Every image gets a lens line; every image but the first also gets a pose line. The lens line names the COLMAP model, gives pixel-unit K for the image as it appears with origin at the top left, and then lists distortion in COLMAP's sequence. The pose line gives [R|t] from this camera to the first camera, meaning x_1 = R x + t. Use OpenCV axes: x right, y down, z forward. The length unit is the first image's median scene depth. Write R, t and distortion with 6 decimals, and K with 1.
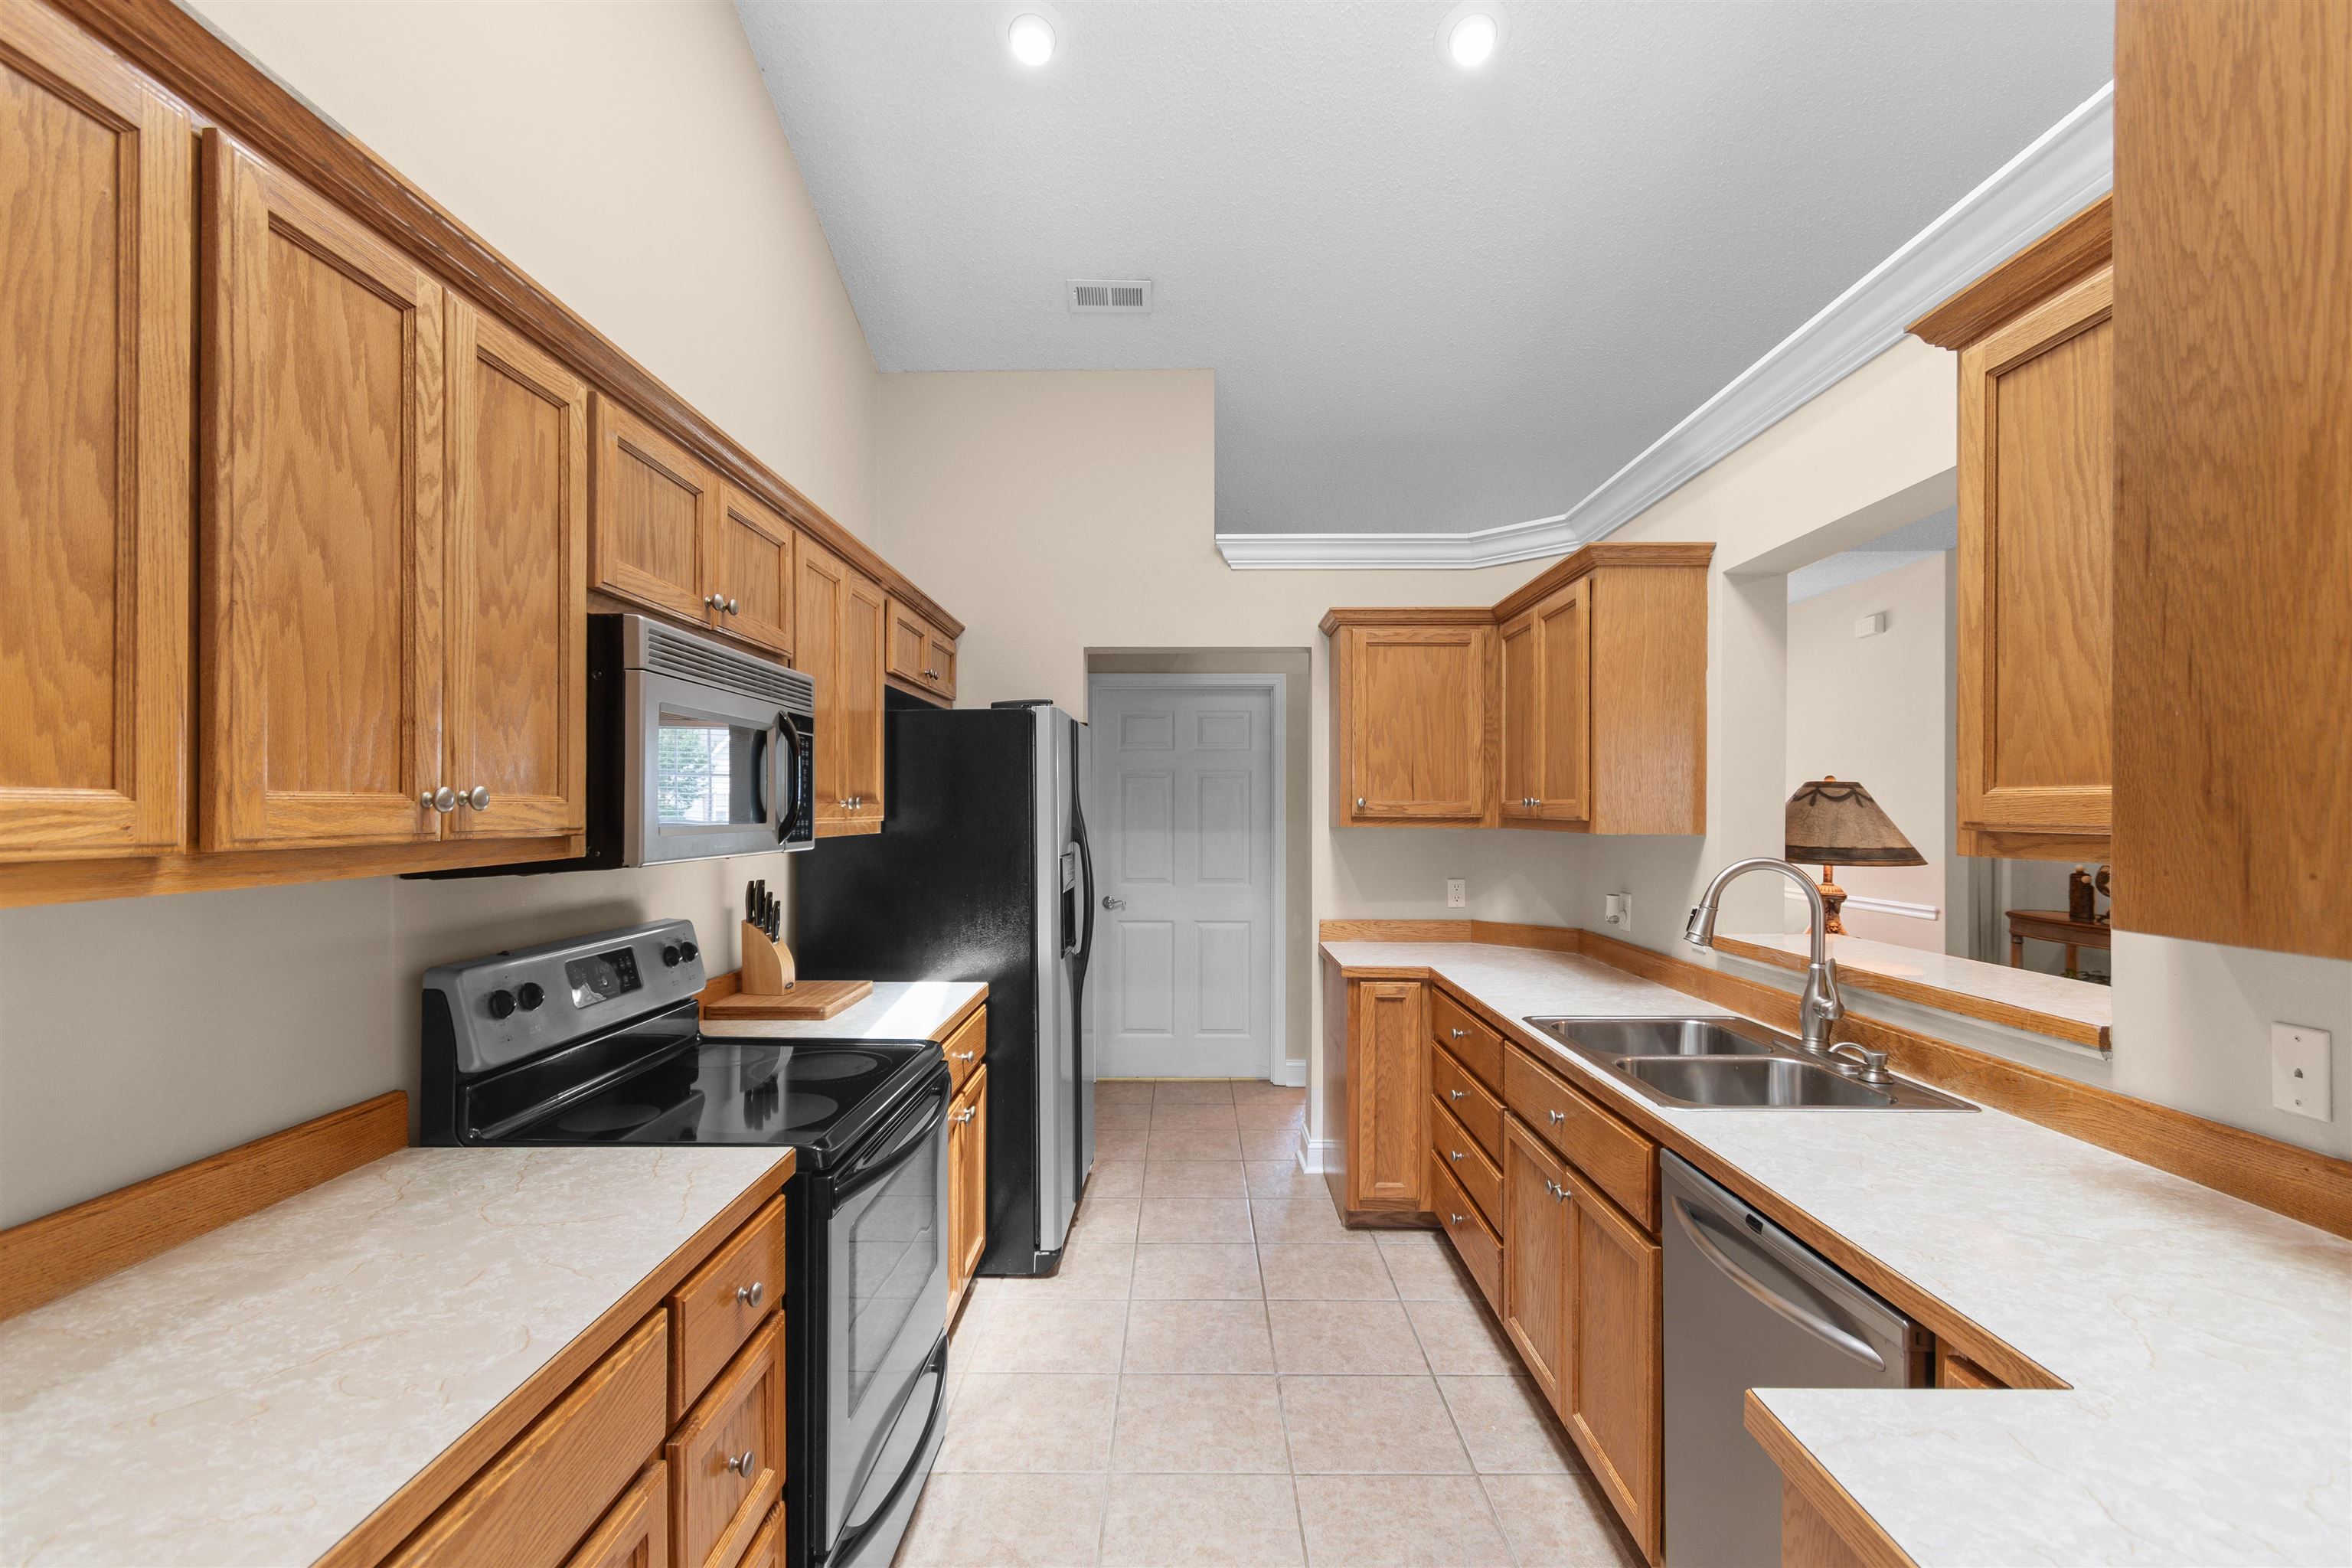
lens RADIAL K [[1046.8, 0, 1175.2], [0, 1046.8, 804.5], [0, 0, 1]] dist [-0.002444, -0.000259]
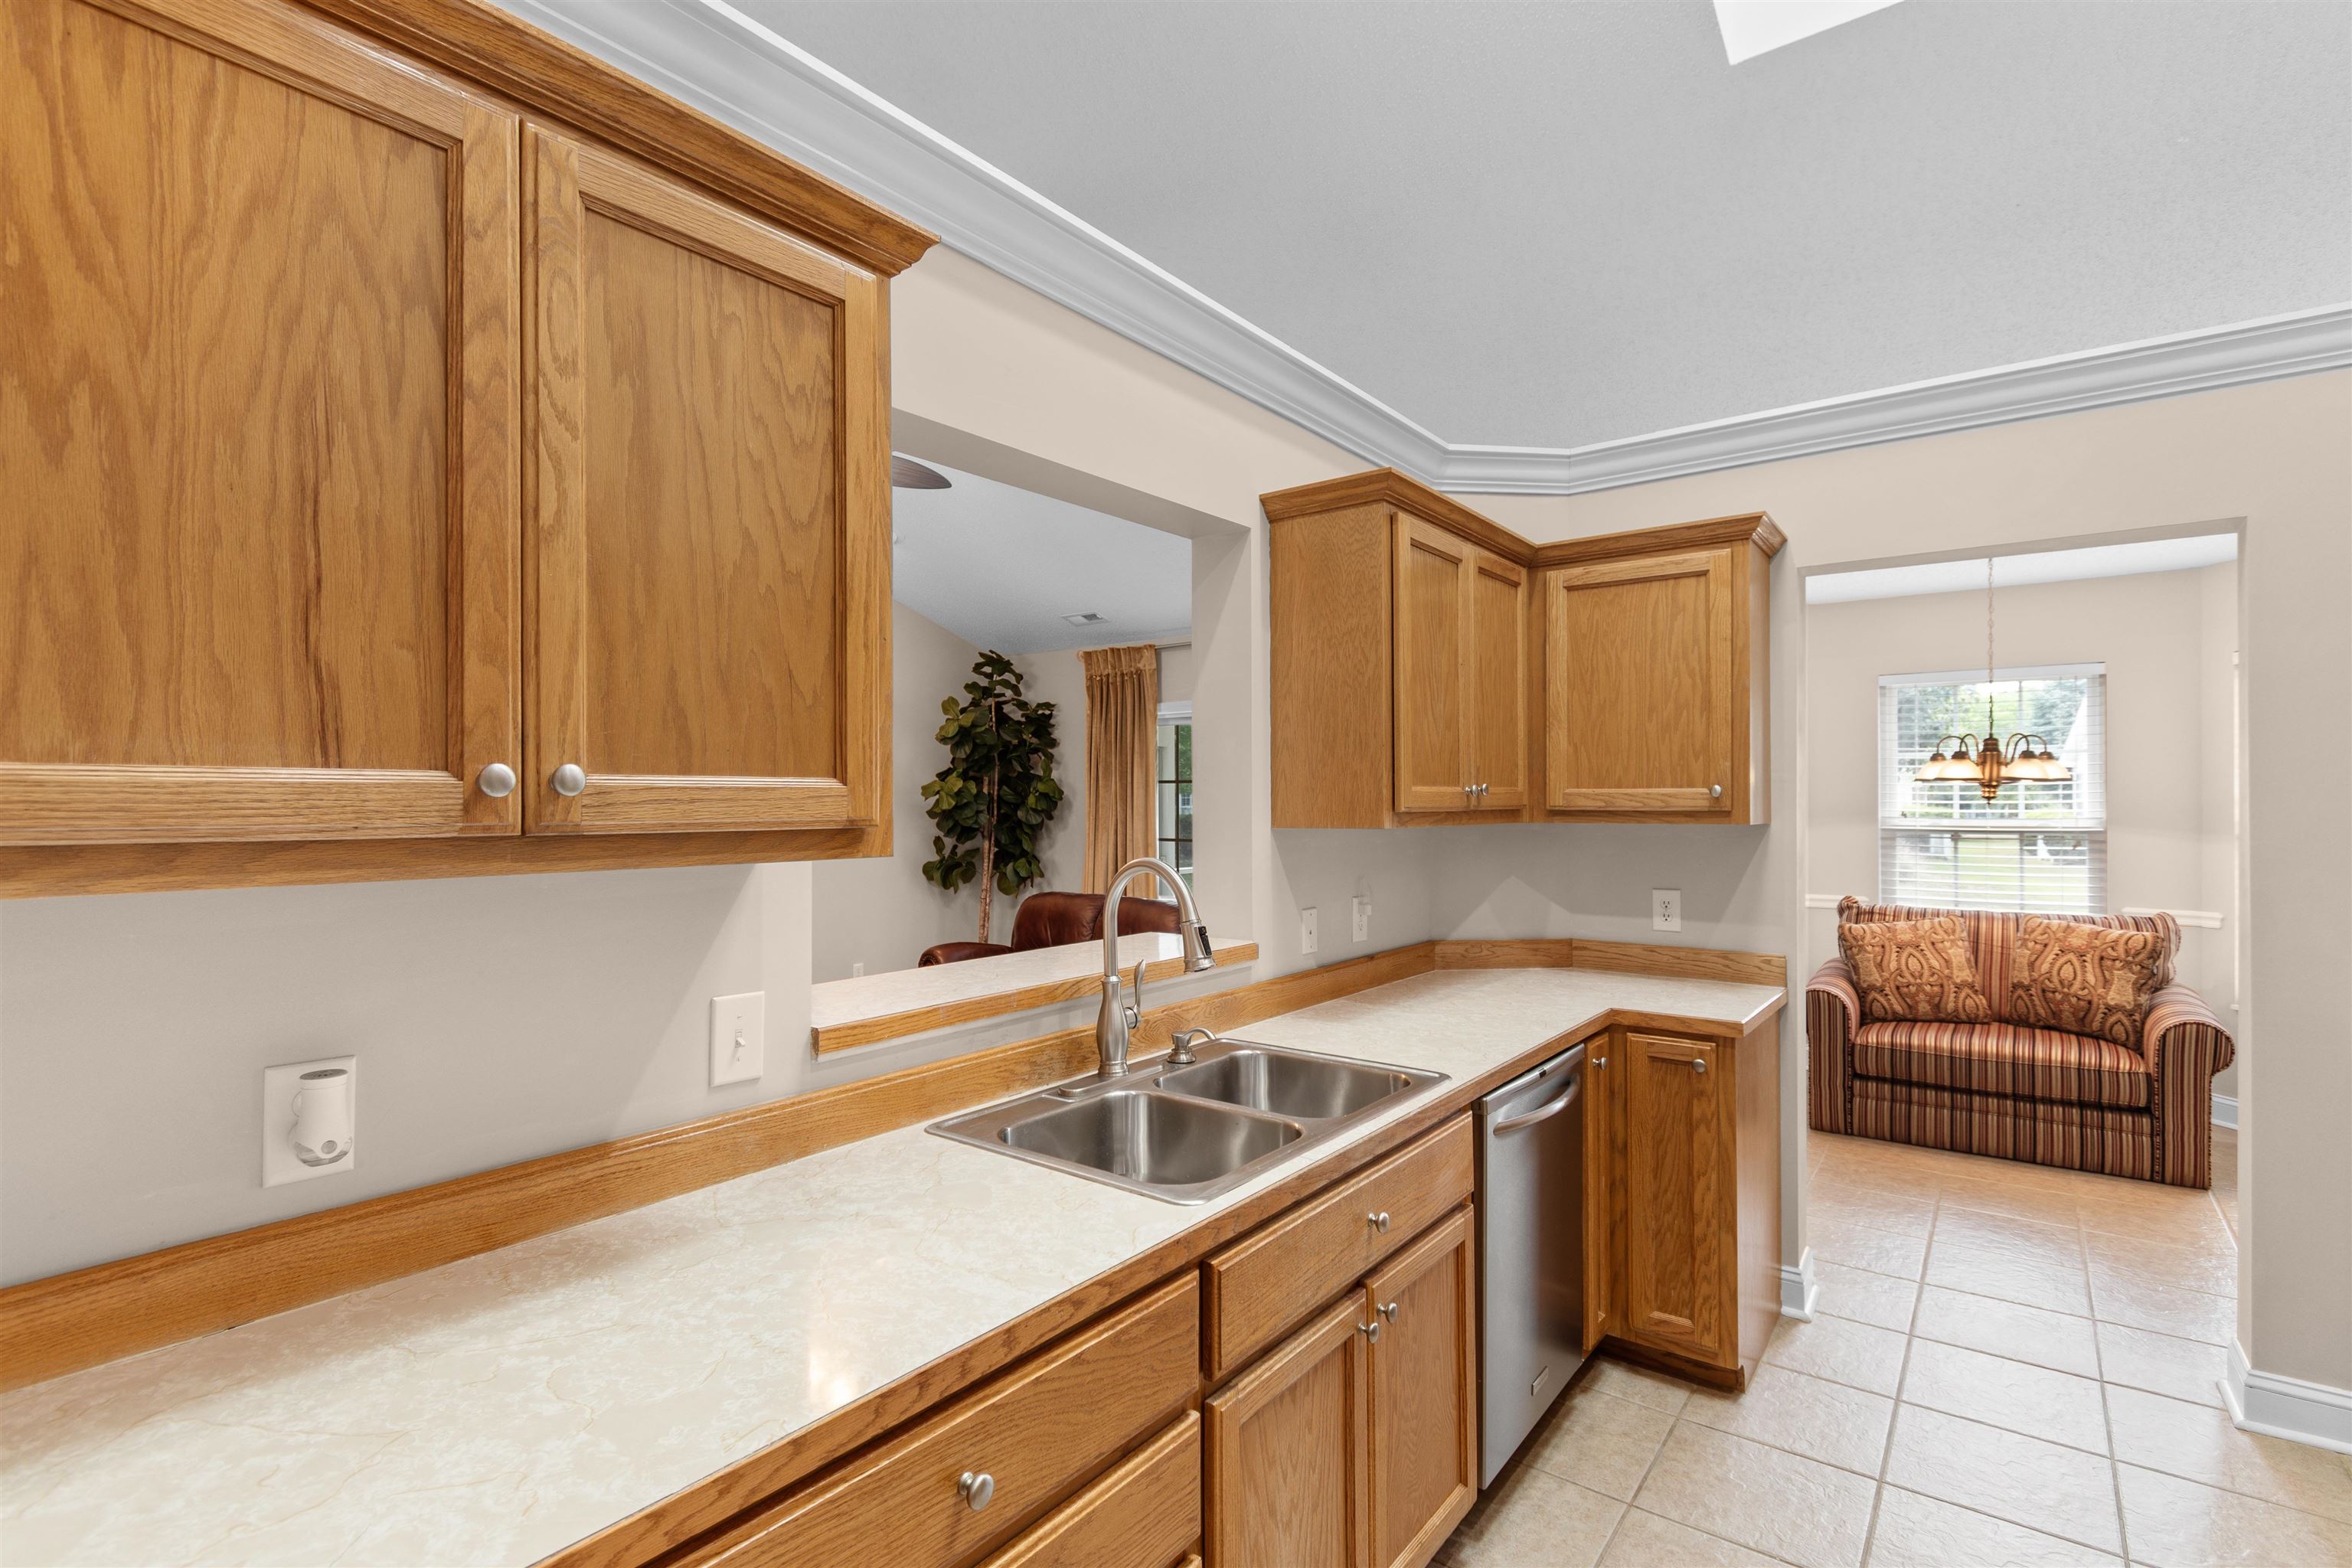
lens RADIAL K [[1087.7, 0, 1176.6], [0, 1087.7, 797.7], [0, 0, 1]] dist [0.002601, -0.007310]
pose [[-0.800816, 0.004411, 0.598894, 0.018563], [0.000764, 0.999980, -0.006345, 0.006897], [-0.598909, -0.004624, -0.800803, 1.328113]]
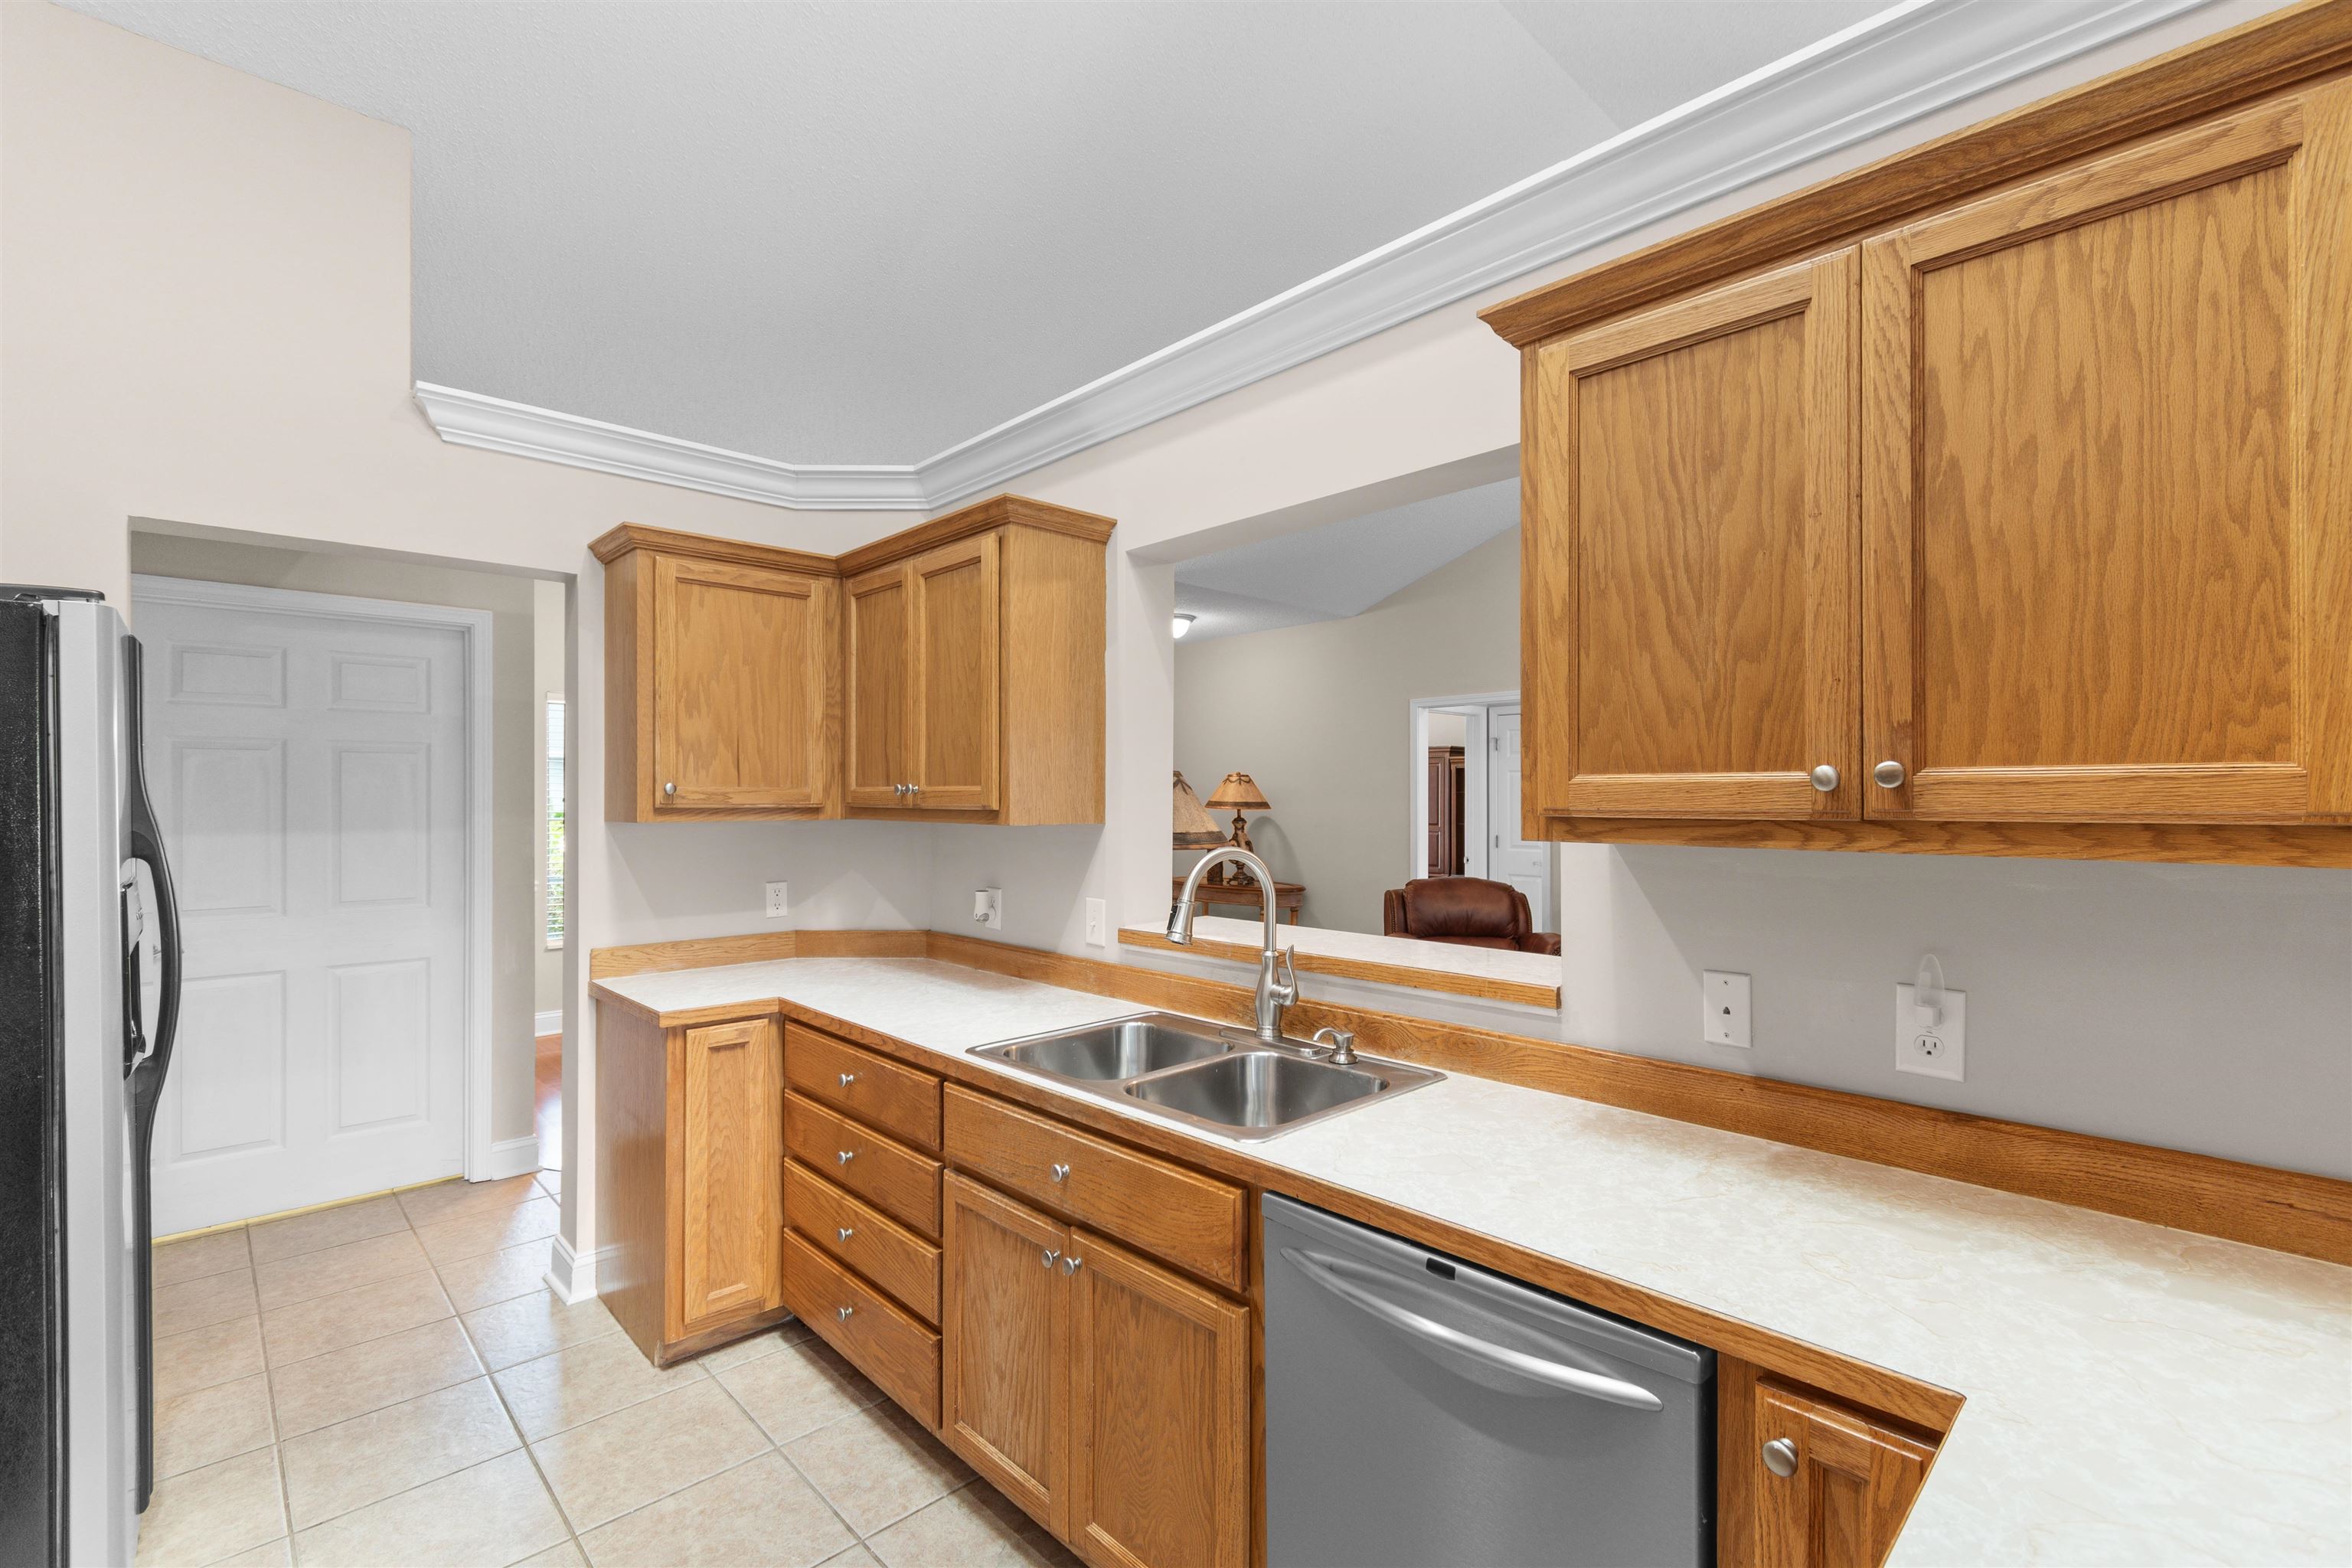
lens RADIAL K [[1039.4, 0, 1182.6], [0, 1039.4, 792.6], [0, 0, 1]] dist [0.003781, -0.000642]
pose [[0.712281, 0.000494, 0.701894, -0.109204], [-0.000499, 1.000000, -0.000198, 0.000968], [-0.701894, -0.000209, 0.712281, 0.271628]]
